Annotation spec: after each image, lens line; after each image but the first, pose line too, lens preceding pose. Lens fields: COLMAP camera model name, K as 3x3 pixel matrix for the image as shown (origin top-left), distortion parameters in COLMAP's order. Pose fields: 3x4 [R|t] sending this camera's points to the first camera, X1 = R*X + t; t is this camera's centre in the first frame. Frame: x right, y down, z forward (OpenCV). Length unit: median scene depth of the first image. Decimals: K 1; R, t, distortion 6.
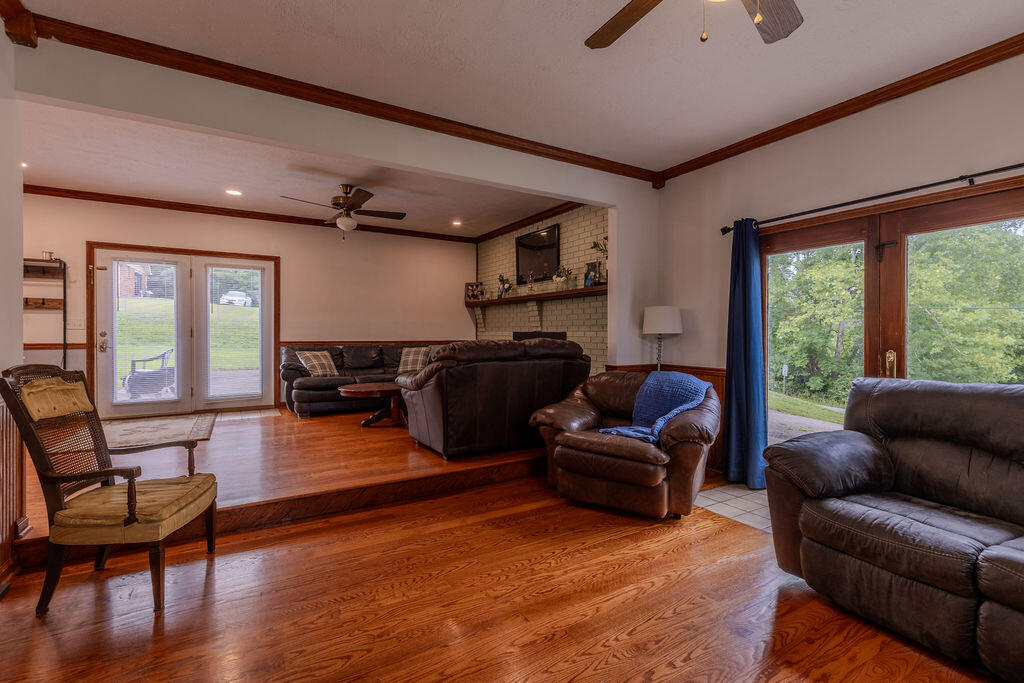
lens RADIAL K [[459.9, 0, 531.4], [0, 459.9, 337.2], [0, 0, 1]] dist [0.000501, 0.000063]
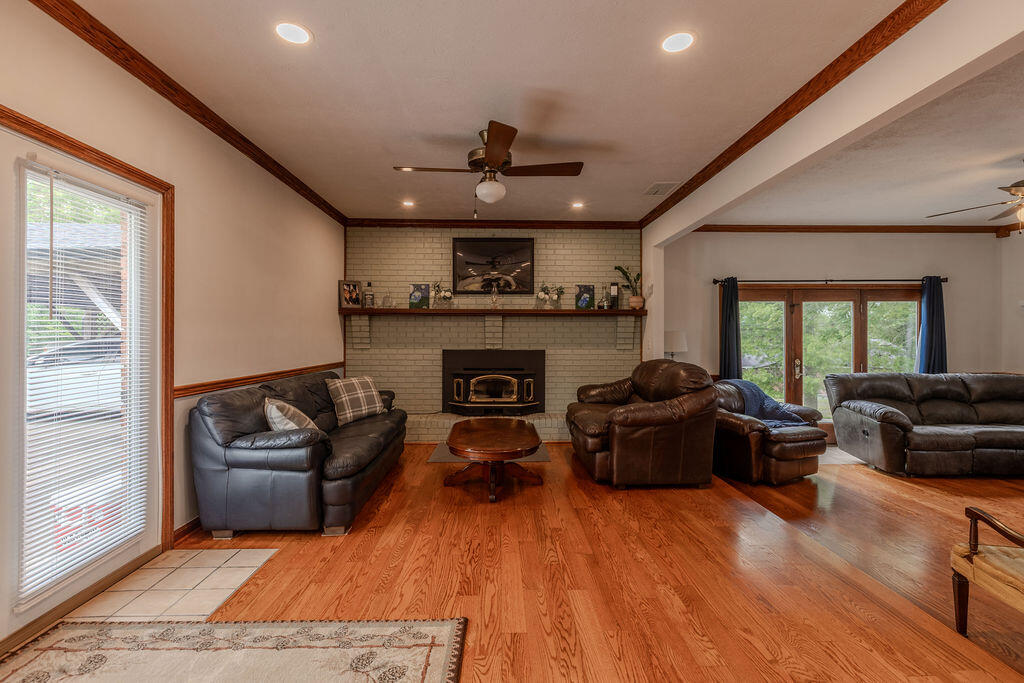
lens RADIAL K [[455.8, 0, 513.2], [0, 455.8, 335.9], [0, 0, 1]] dist [-0.000388, -0.000234]
pose [[0.508212, 0.002187, 0.861229, -1.068648], [0.006982, 0.999953, -0.006660, -0.047178], [-0.861204, 0.009398, 0.508173, 0.744093]]
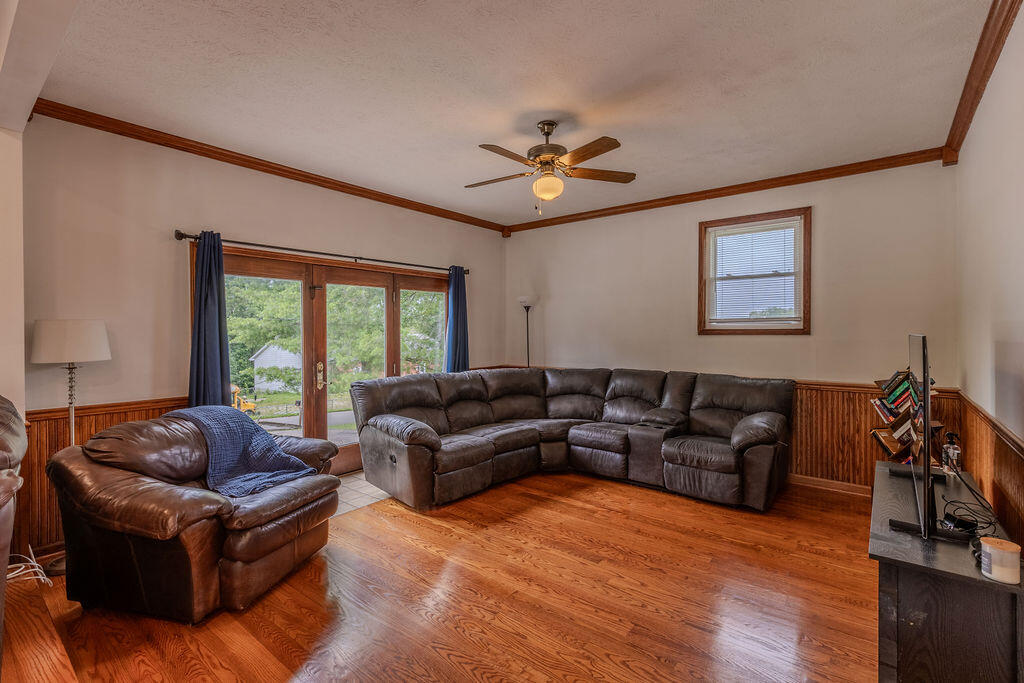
lens RADIAL K [[467.5, 0, 510.1], [0, 467.5, 334.5], [0, 0, 1]] dist [0.001048, 0.000123]
pose [[-0.323184, -0.004620, 0.946325, -0.546193], [0.011137, 0.999900, 0.008685, -0.044788], [-0.946270, 0.013346, -0.323101, 0.640817]]
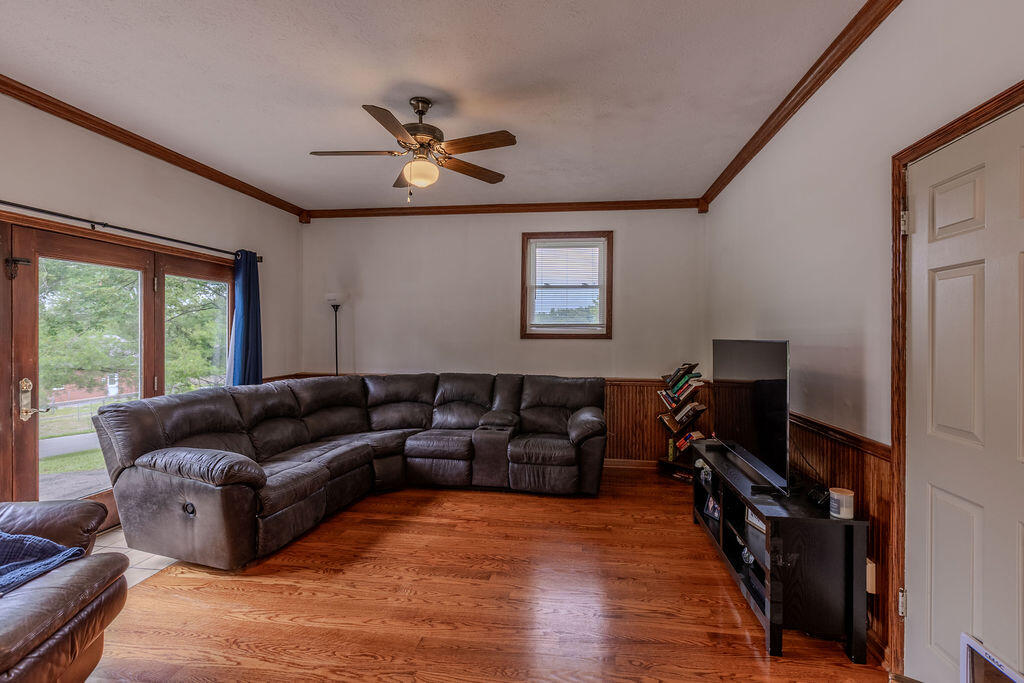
lens RADIAL K [[465.8, 0, 524.1], [0, 465.8, 337.7], [0, 0, 1]] dist [0.002642, 0.000250]
pose [[-0.765093, -0.007675, 0.643874, -0.399833], [-0.000645, 0.999938, 0.011152, -0.044789], [-0.643919, 0.008117, -0.765050, 0.755329]]
